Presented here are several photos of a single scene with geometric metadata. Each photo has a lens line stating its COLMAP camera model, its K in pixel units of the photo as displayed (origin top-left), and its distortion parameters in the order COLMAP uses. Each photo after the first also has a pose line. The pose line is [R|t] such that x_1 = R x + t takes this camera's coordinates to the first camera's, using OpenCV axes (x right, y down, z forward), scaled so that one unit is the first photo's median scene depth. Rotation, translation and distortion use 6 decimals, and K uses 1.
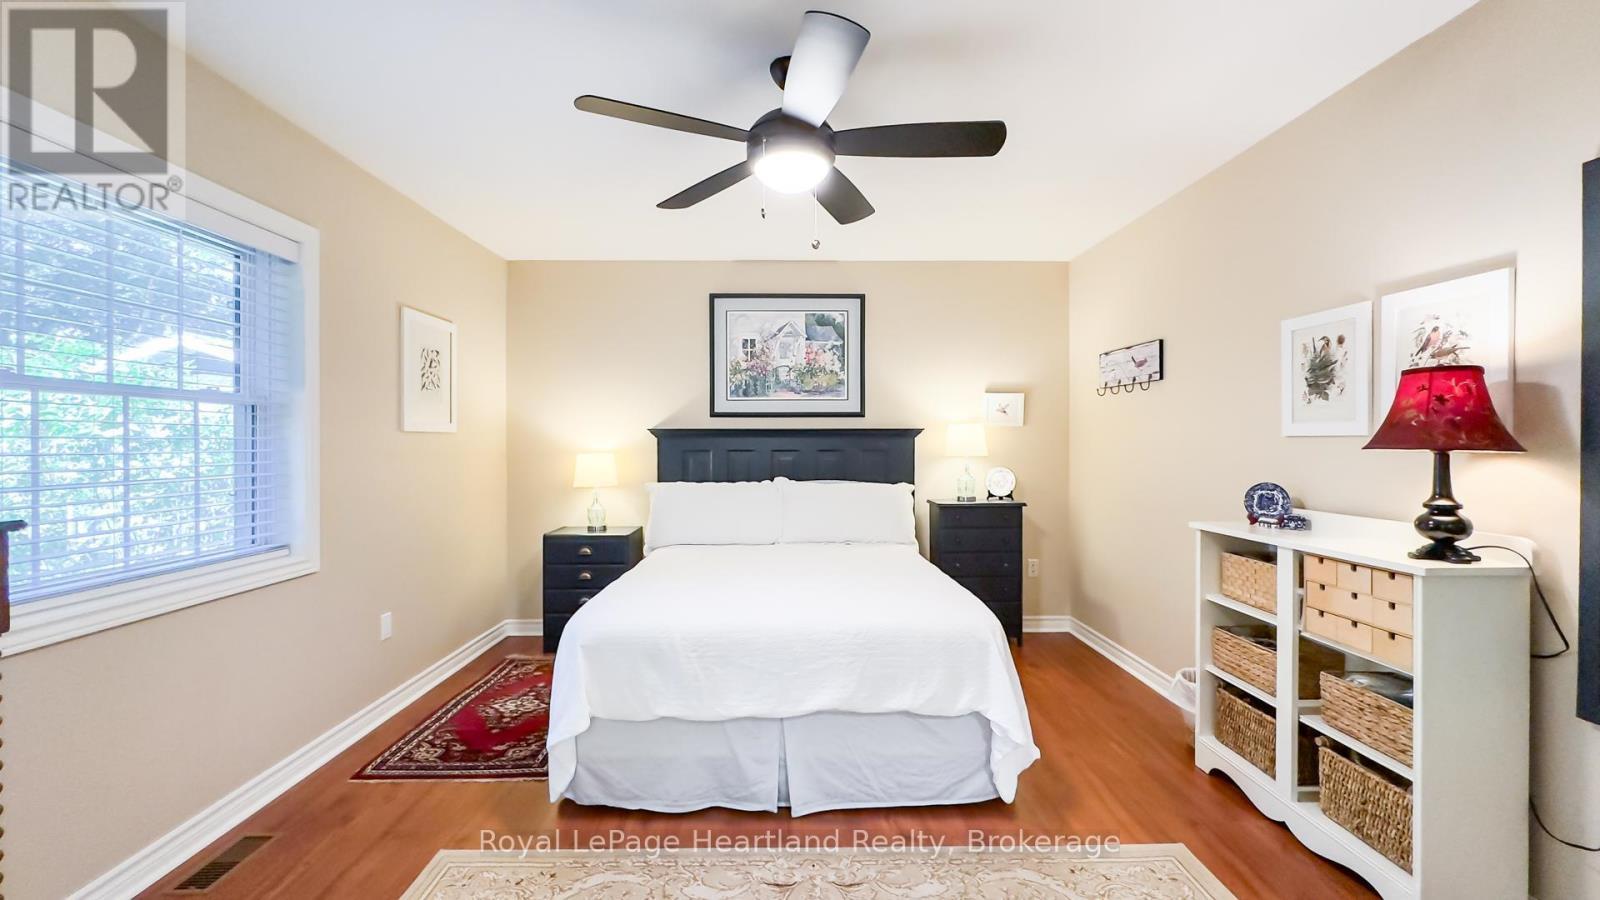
lens RADIAL K [[647.6, 0, 800.0], [0, 647.6, 450.0], [0, 0, 1]] dist [0.002170, 0.000355]
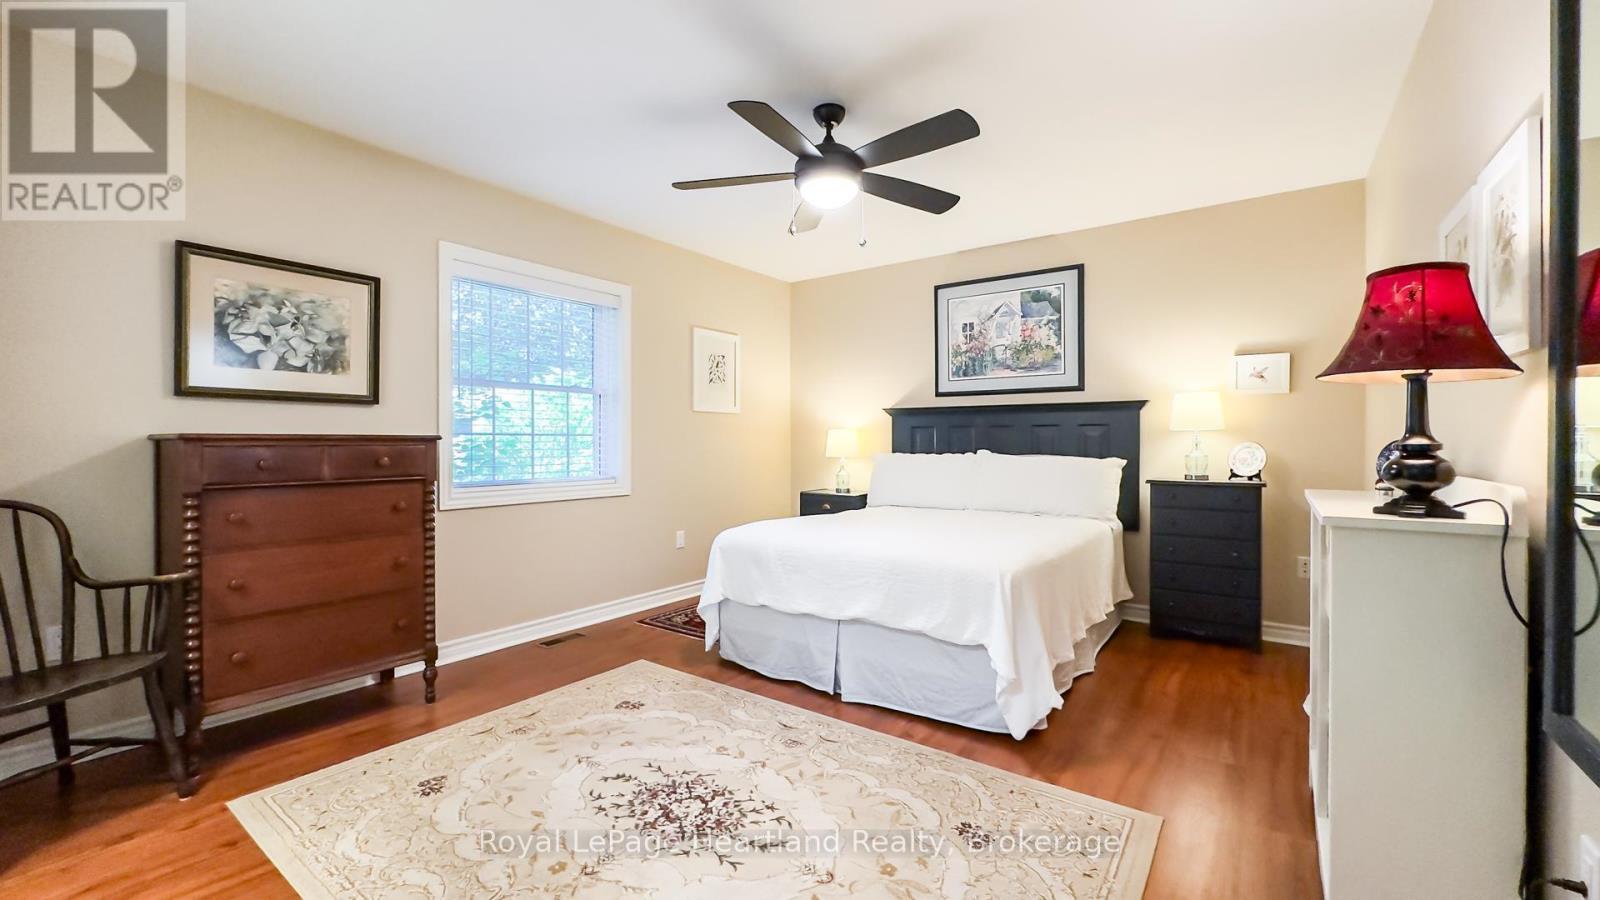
lens RADIAL K [[643.5, 0, 800.0], [0, 643.5, 450.0], [0, 0, 1]] dist [-0.002307, 0.000040]
pose [[0.799996, 0.008952, -0.599939, 0.343526], [-0.007225, 0.999960, 0.005286, 0.036858], [0.599962, 0.000106, 0.800028, -0.026035]]
